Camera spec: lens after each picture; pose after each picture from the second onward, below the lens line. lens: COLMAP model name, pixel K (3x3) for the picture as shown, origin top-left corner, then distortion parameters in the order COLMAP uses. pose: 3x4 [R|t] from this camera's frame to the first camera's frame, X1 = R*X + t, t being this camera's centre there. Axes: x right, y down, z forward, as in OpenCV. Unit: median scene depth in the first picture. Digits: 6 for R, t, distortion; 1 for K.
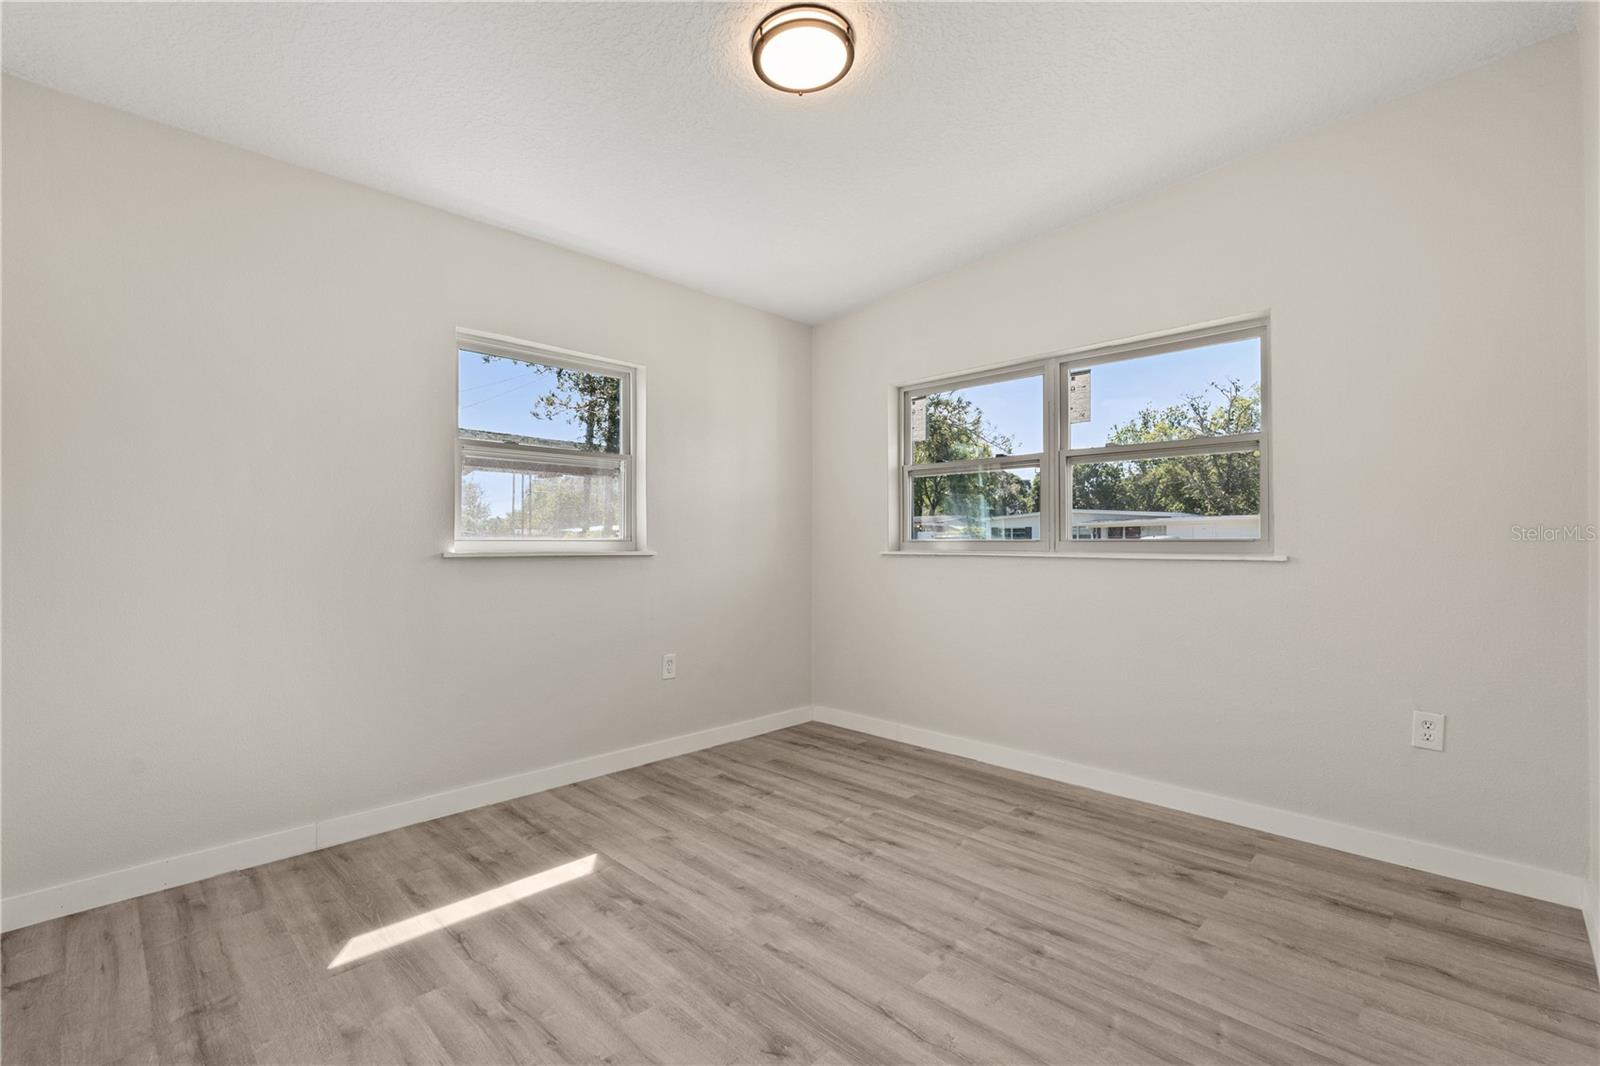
lens RADIAL K [[707.8, 0, 800.0], [0, 707.8, 532.1], [0, 0, 1]] dist [-0.003704, 0.000172]
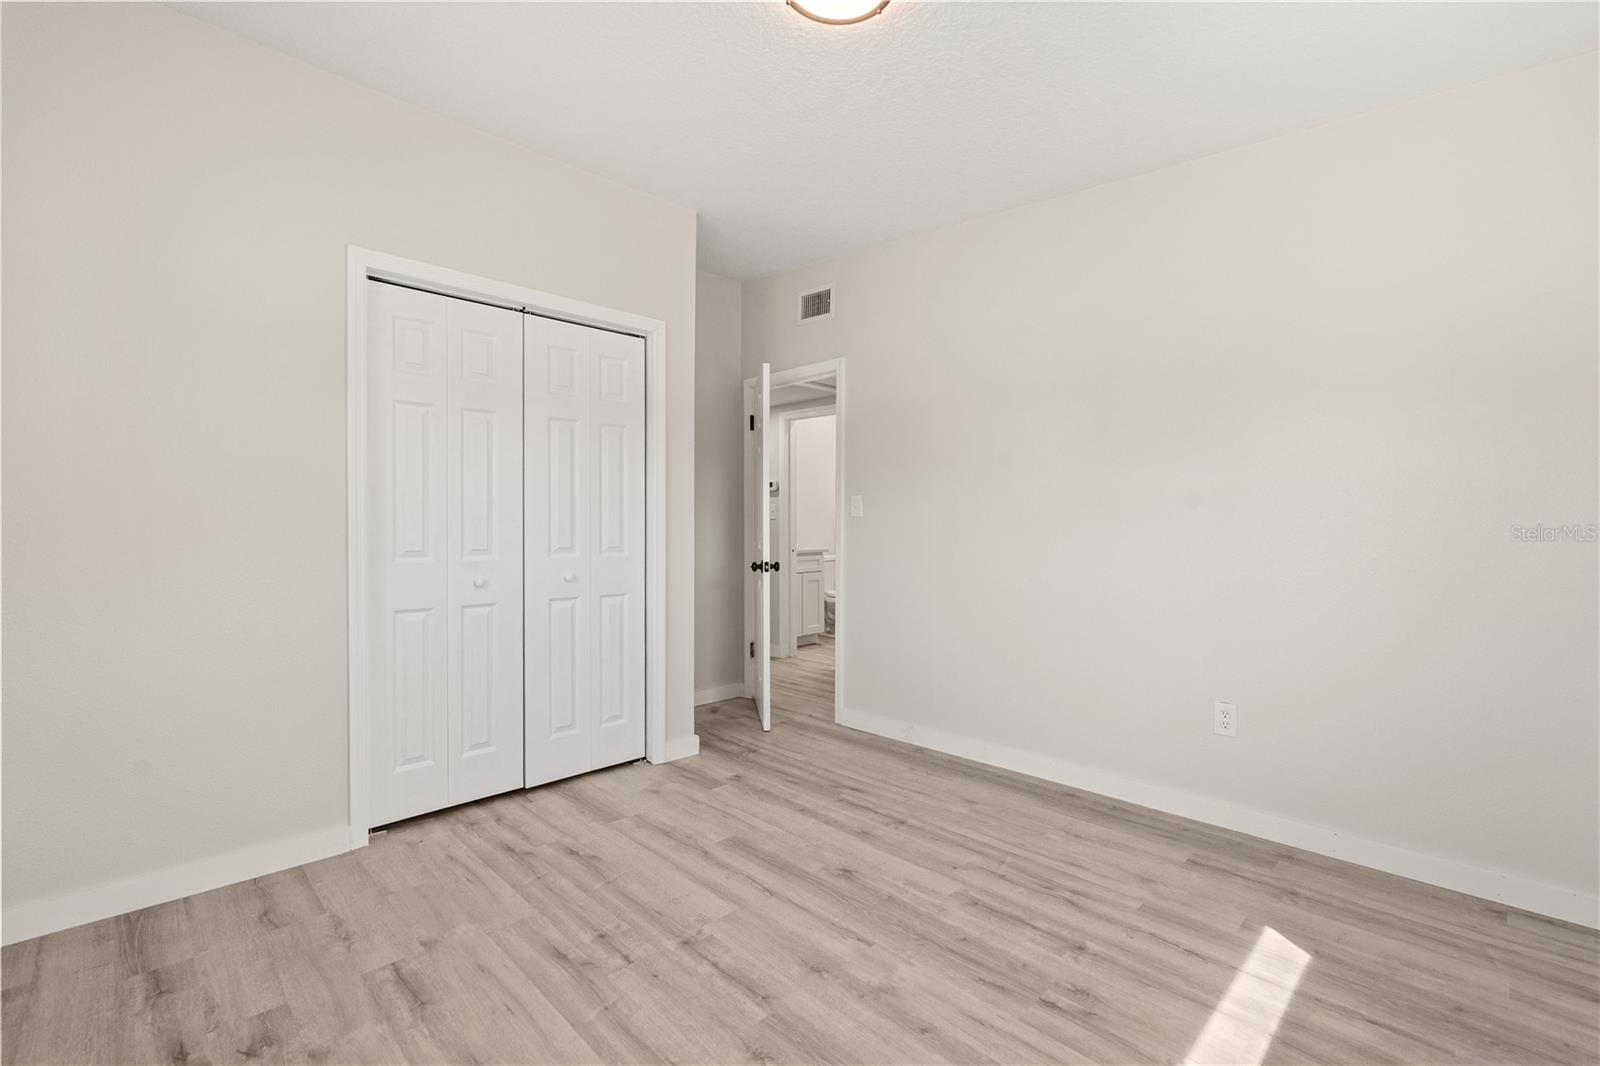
lens RADIAL K [[707.8, 0, 800.7], [0, 707.8, 530.3], [0, 0, 1]] dist [-0.003704, 0.000172]
pose [[-0.999897, -0.002393, 0.014117, 0.036844], [-0.002421, 0.999995, -0.001972, 0.008860], [-0.014112, -0.002005, -0.999898, 2.002969]]
